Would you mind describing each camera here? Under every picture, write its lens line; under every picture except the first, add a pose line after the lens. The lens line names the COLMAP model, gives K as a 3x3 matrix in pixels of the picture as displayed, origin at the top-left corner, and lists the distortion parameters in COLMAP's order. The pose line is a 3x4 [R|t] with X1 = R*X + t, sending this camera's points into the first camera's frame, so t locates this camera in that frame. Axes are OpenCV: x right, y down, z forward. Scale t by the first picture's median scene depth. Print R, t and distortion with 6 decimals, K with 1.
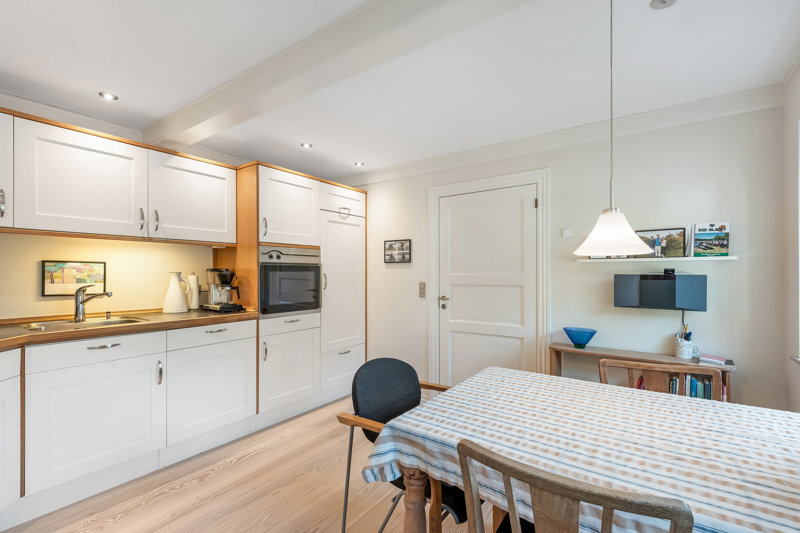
lens RADIAL K [[366.3, 0, 400.0], [0, 366.3, 266.5], [0, 0, 1]] dist [0.000192, -0.000158]
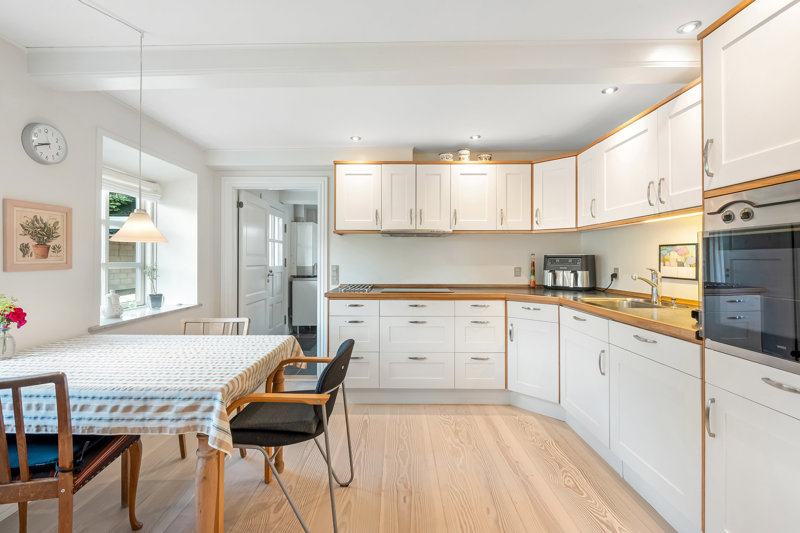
lens RADIAL K [[366.3, 0, 400.0], [0, 366.3, 266.5], [0, 0, 1]] dist [0.000192, -0.000158]
pose [[-0.807097, 0.004948, -0.590399, 0.296669], [-0.003689, 0.999903, 0.013423, 0.035968], [0.590408, 0.013012, -0.807000, 1.395227]]
